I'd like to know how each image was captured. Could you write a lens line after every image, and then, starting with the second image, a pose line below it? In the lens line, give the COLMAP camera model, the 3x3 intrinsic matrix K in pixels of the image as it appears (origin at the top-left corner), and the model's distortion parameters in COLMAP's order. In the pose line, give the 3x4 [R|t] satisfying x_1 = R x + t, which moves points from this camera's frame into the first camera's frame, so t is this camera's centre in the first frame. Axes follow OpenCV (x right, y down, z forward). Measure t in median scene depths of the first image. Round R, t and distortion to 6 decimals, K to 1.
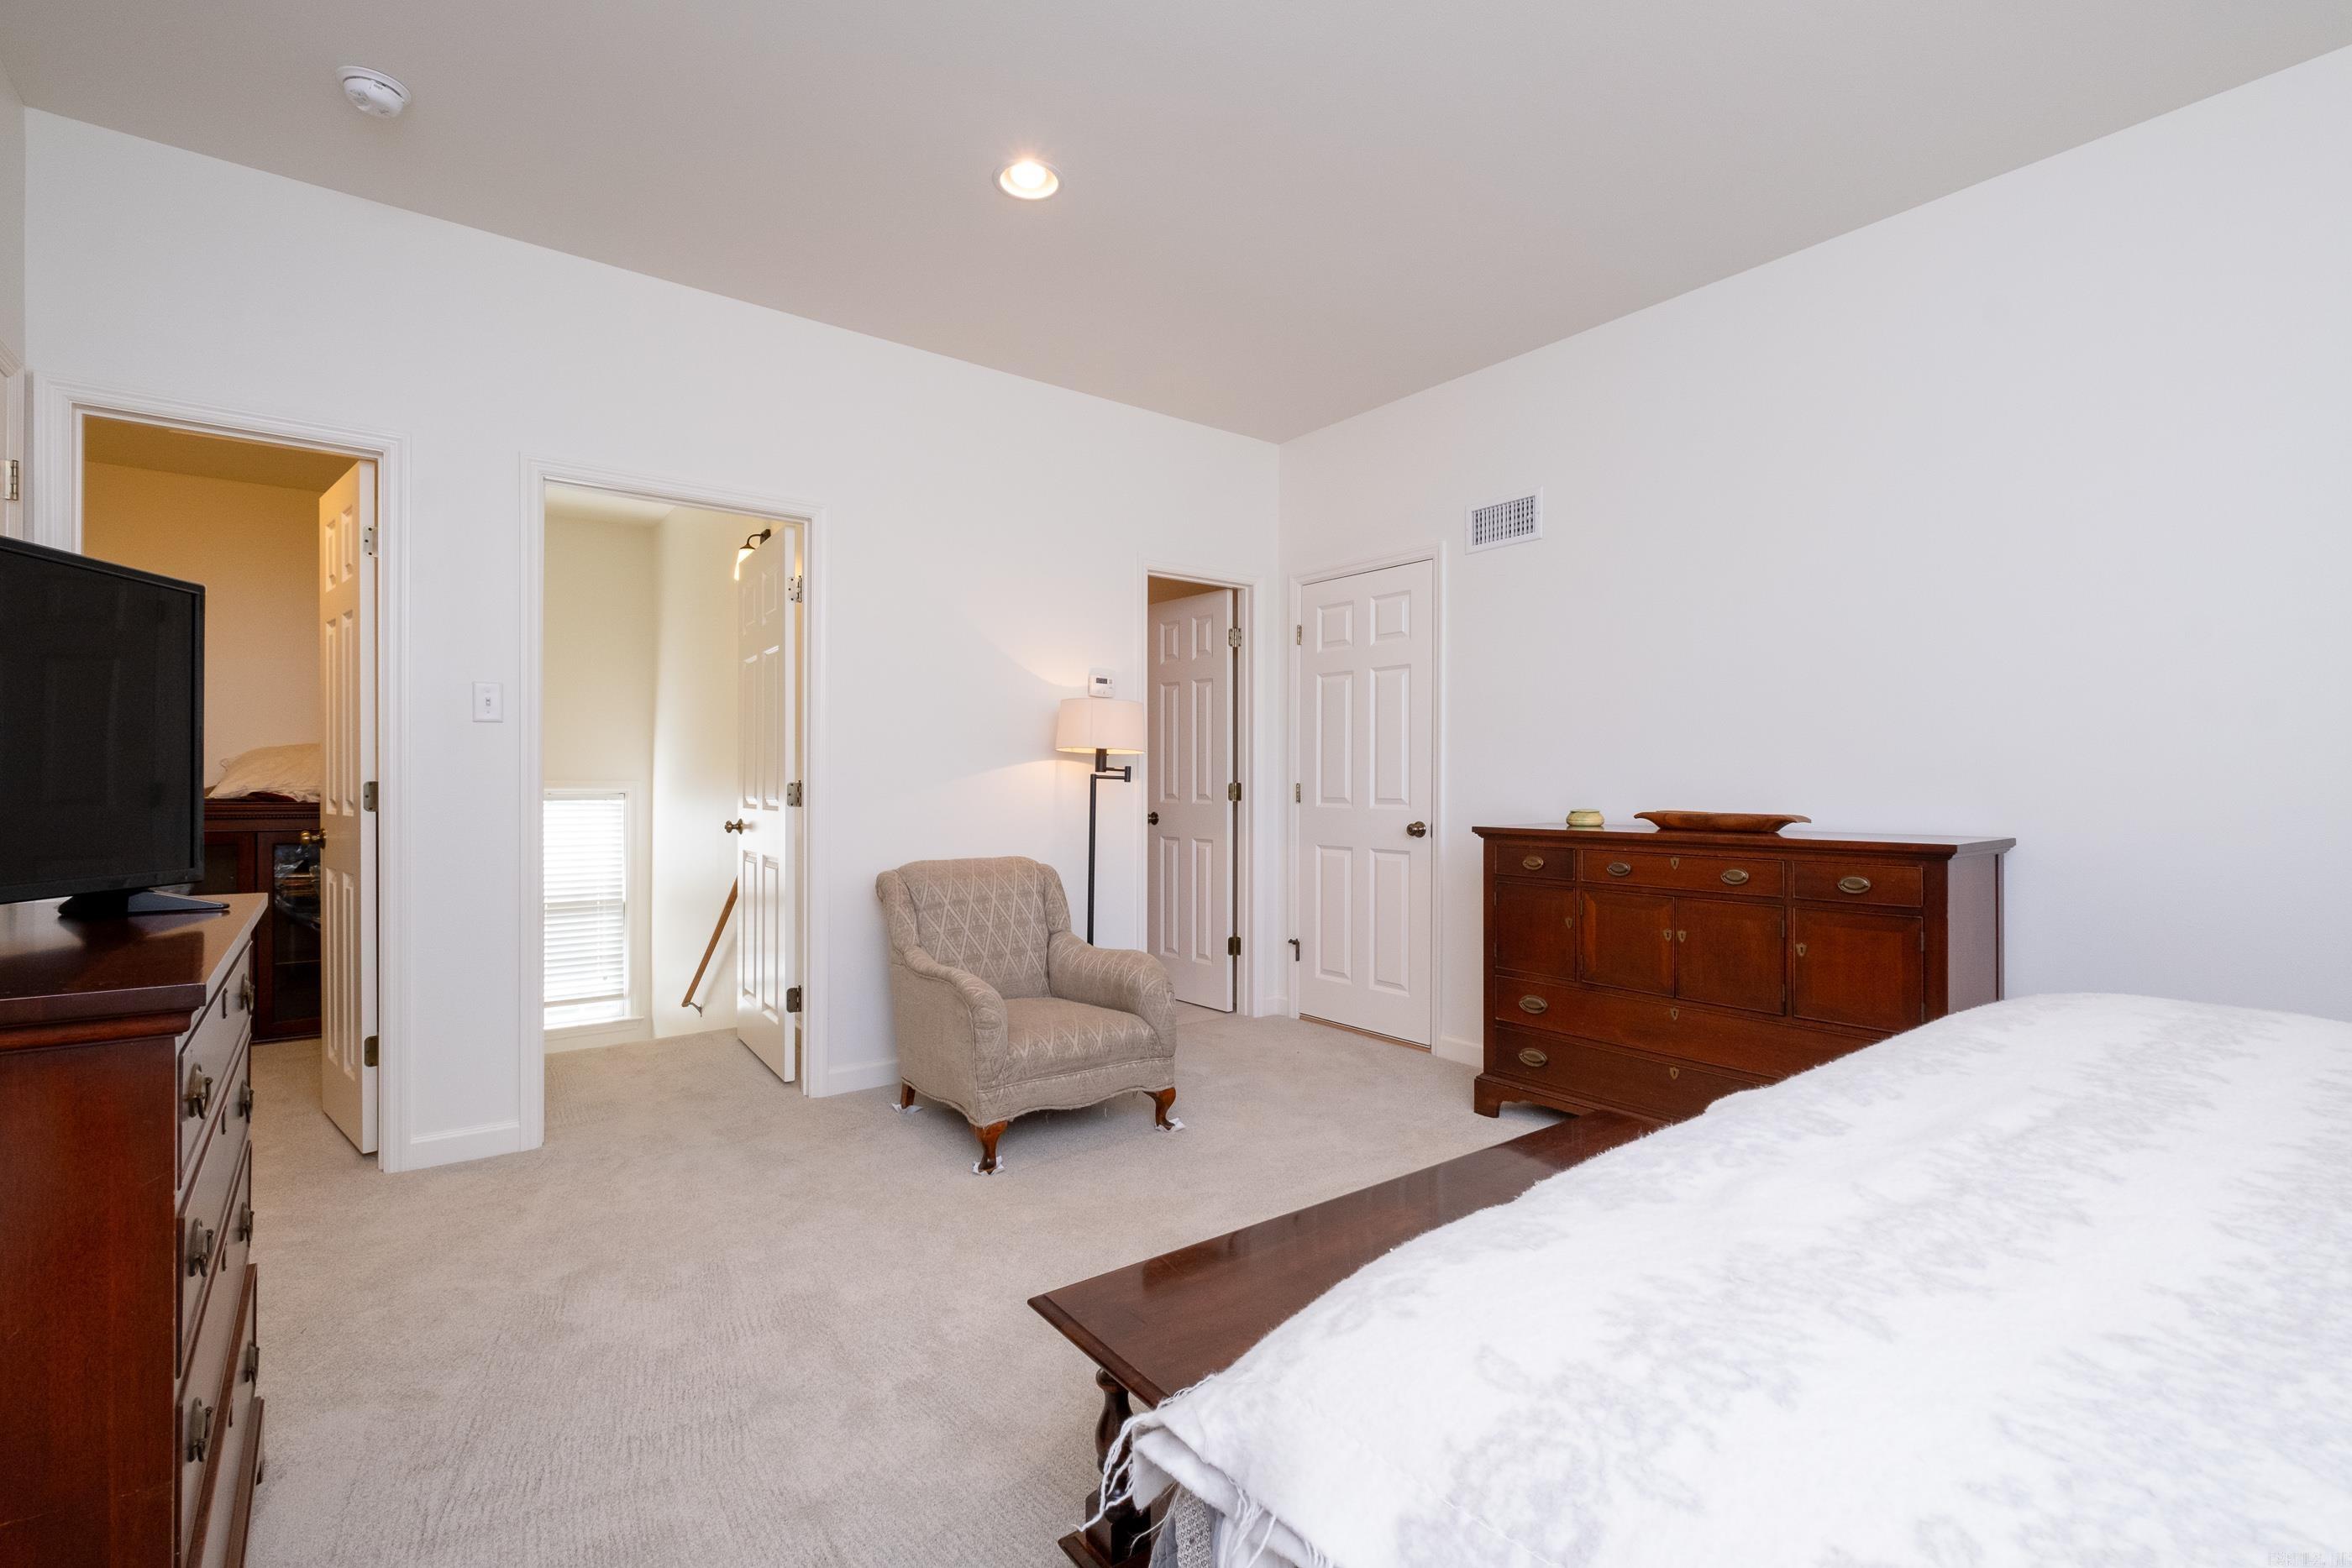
lens RADIAL K [[1056.1, 0, 1176.0], [0, 1056.1, 784.0], [0, 0, 1]] dist [-0.000748, -0.000156]
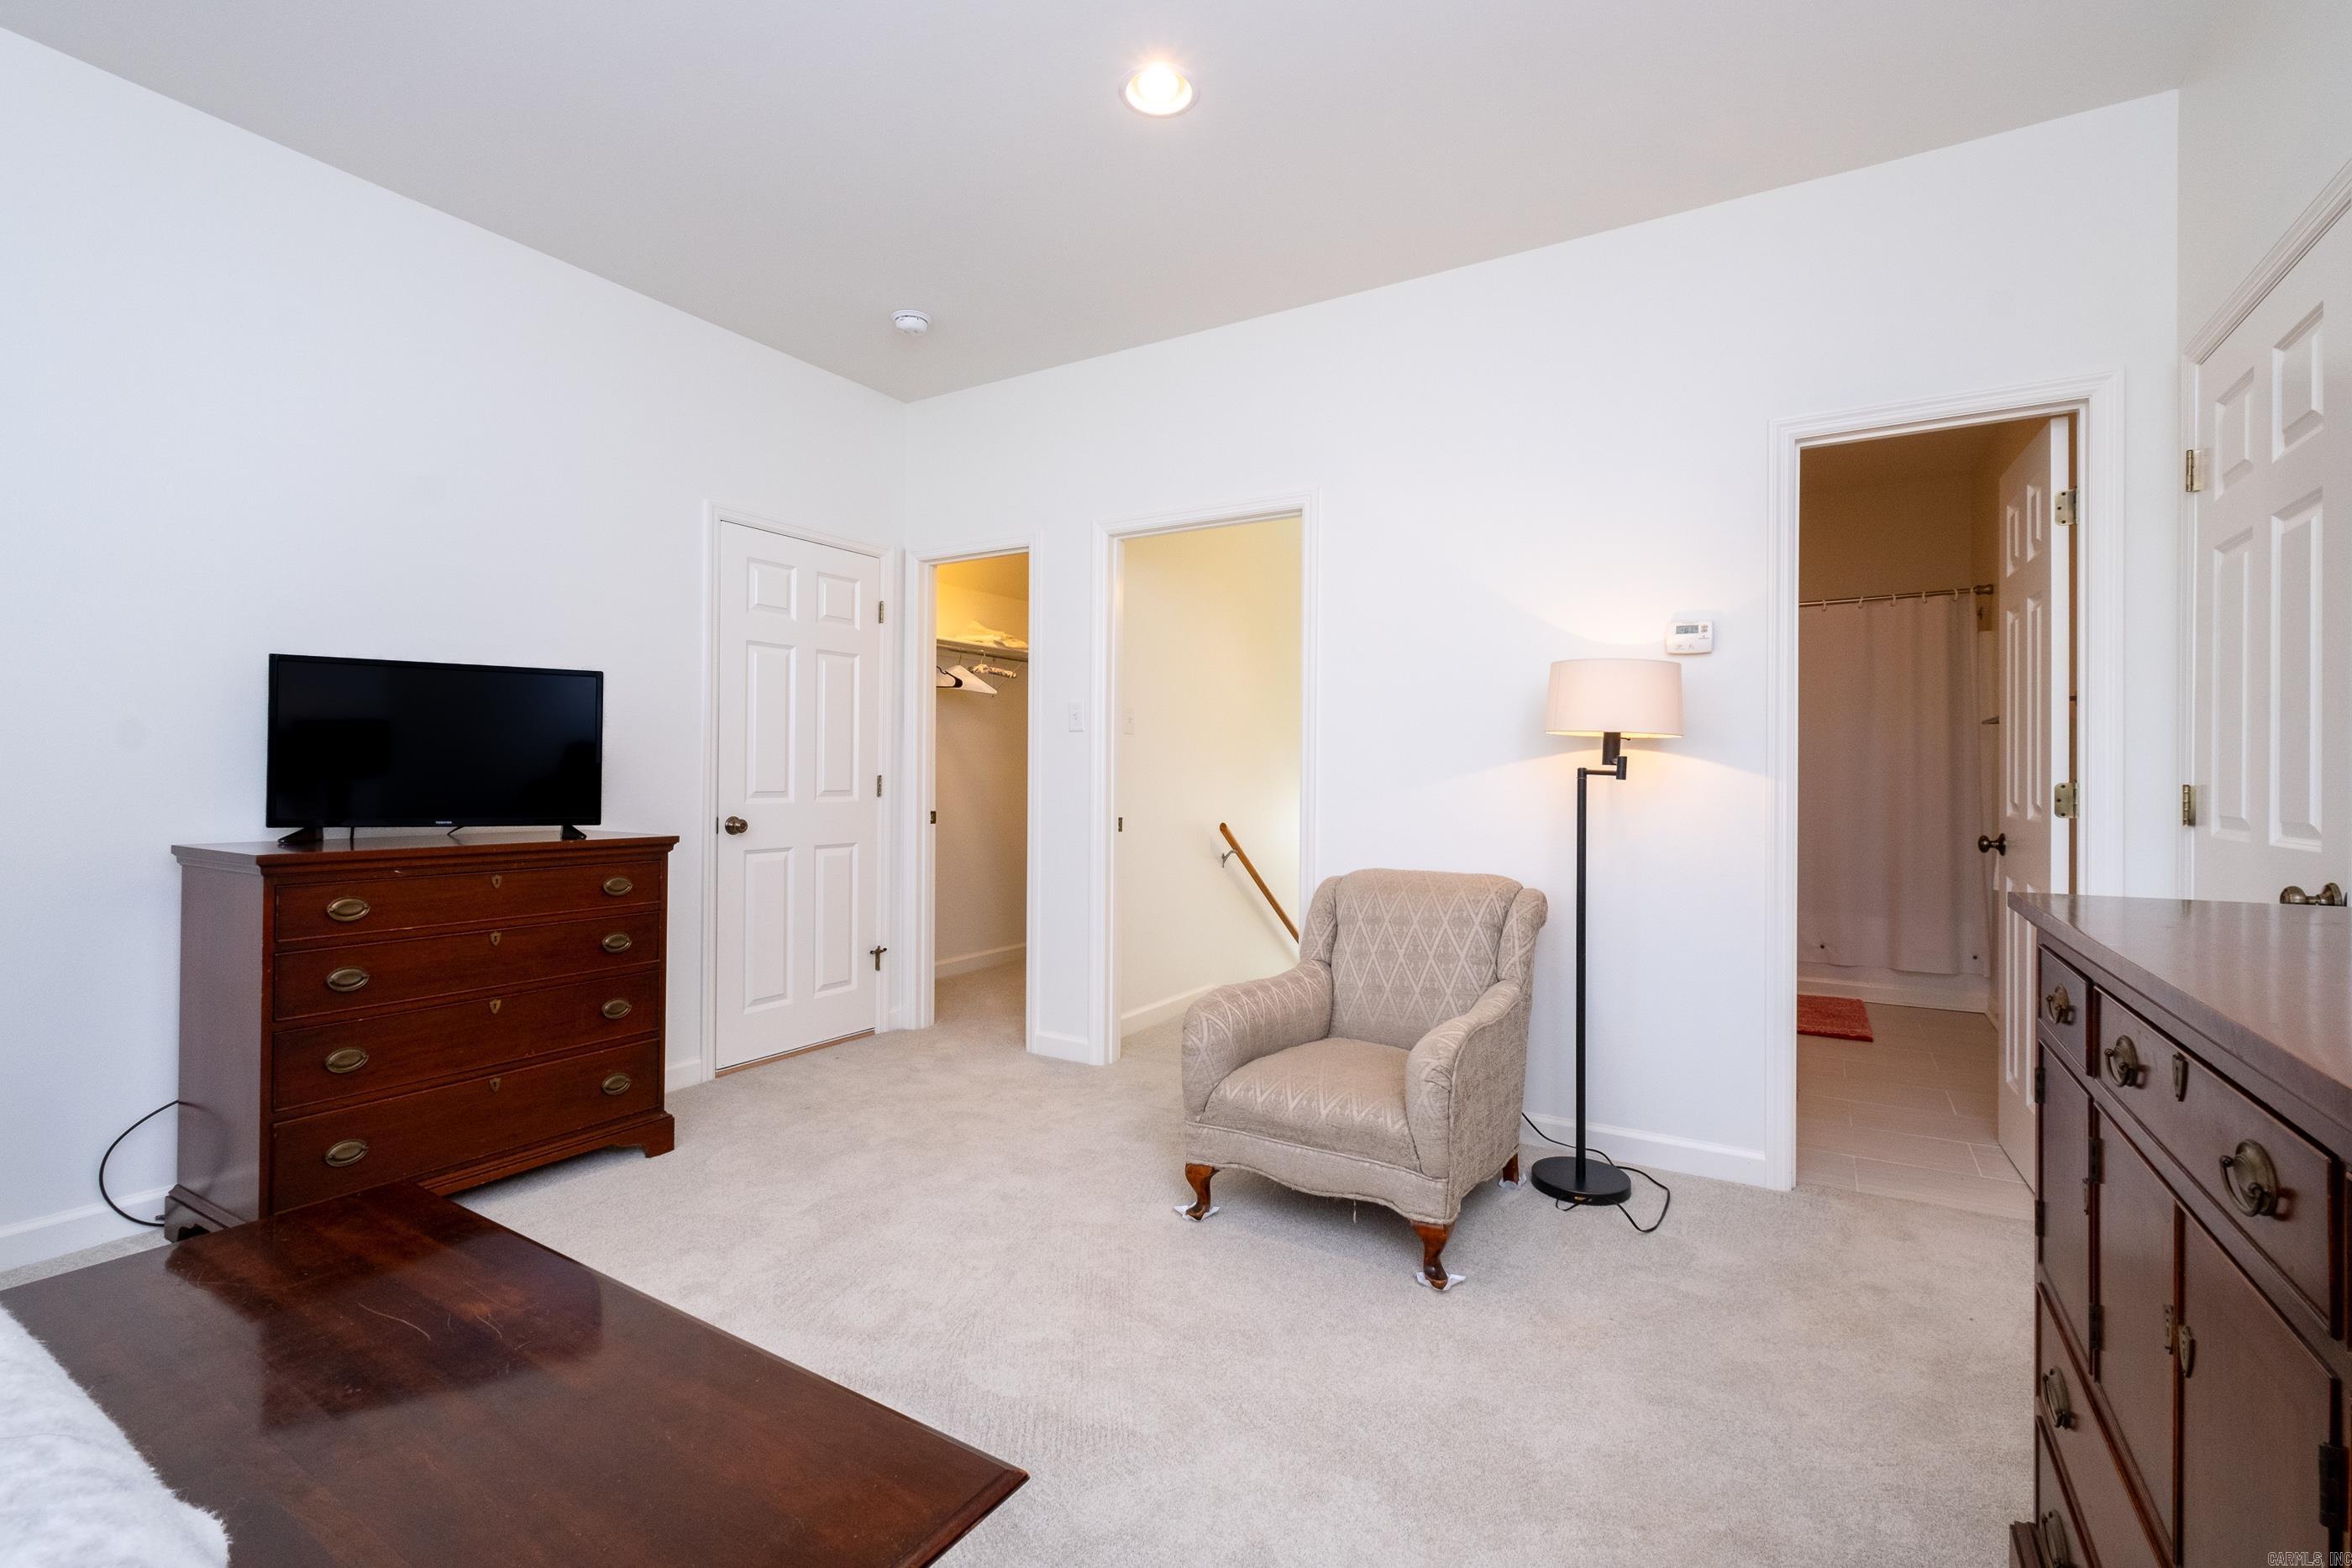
lens RADIAL K [[1044.7, 0, 1176.3], [0, 1044.7, 773.6], [0, 0, 1]] dist [-0.003233, -0.000545]
pose [[0.348564, -0.005819, -0.937267, 0.509769], [-0.011914, 0.999872, -0.010639, 0.005652], [0.937209, 0.014874, 0.348450, 0.543027]]
